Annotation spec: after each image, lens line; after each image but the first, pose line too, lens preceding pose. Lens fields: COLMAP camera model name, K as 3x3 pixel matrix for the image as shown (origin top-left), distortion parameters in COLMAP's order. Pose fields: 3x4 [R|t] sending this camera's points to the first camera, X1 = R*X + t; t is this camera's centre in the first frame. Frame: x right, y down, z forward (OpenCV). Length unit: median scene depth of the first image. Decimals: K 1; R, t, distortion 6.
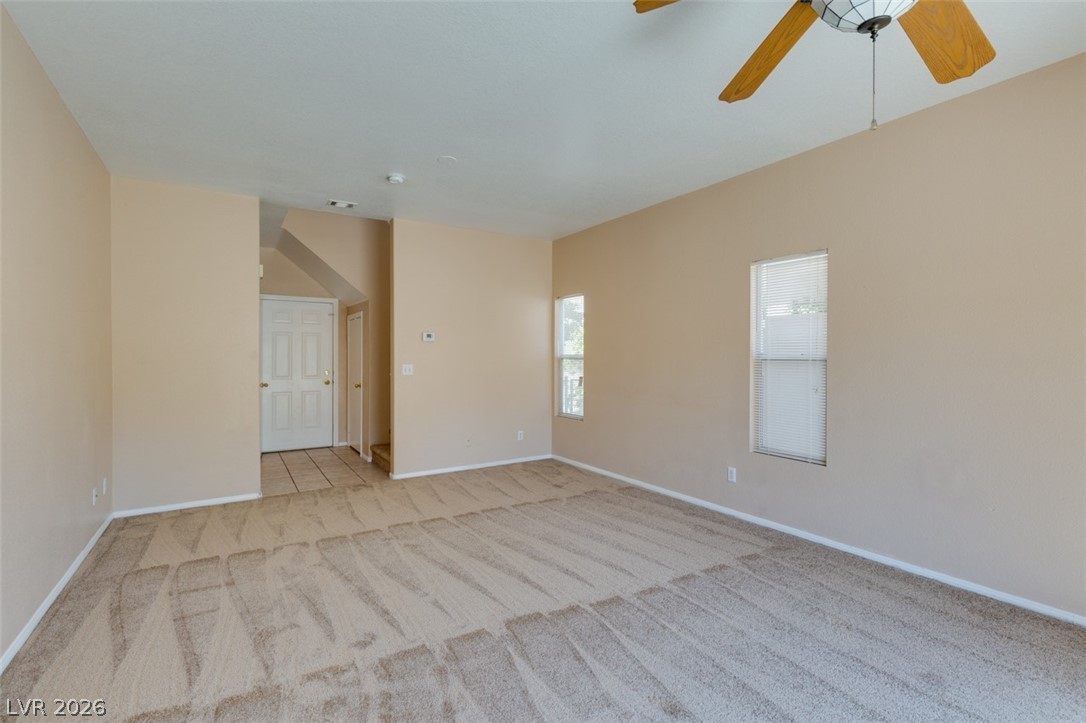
lens RADIAL K [[486.6, 0, 540.8], [0, 486.6, 356.2], [0, 0, 1]] dist [0.005366, -0.000713]
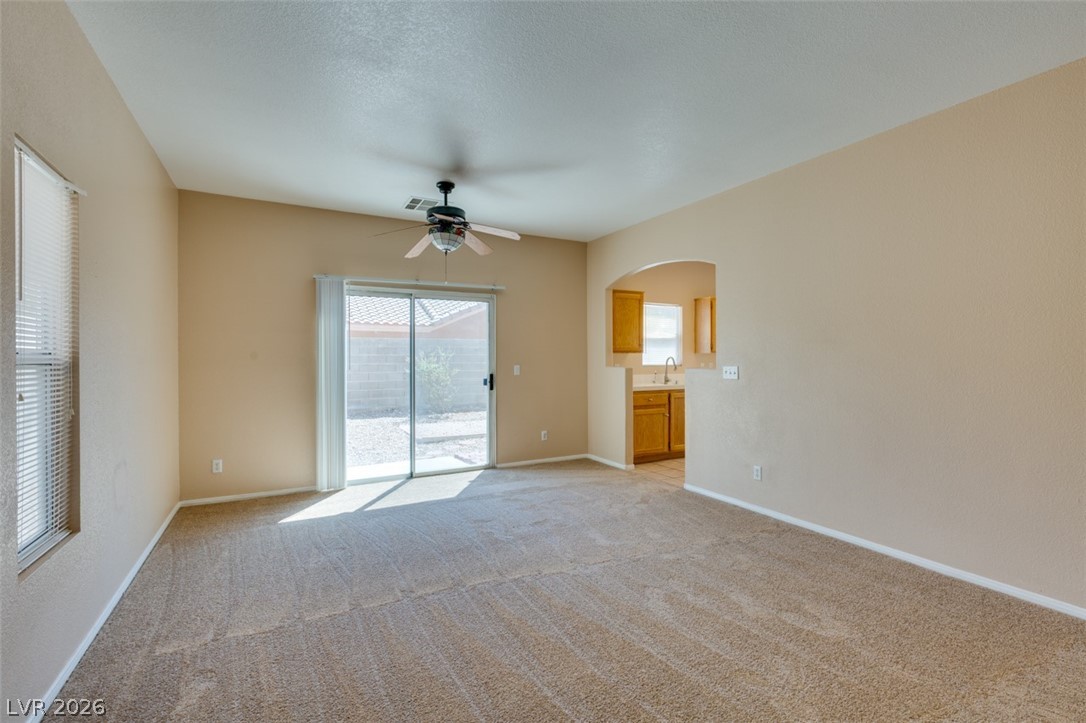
lens RADIAL K [[486.6, 0, 540.8], [0, 486.6, 356.2], [0, 0, 1]] dist [0.005366, -0.000713]
pose [[-0.997263, 0.000844, 0.073926, -0.052106], [0.000763, 0.999999, -0.001126, 0.000606], [-0.073927, -0.001067, -0.997263, 1.501005]]
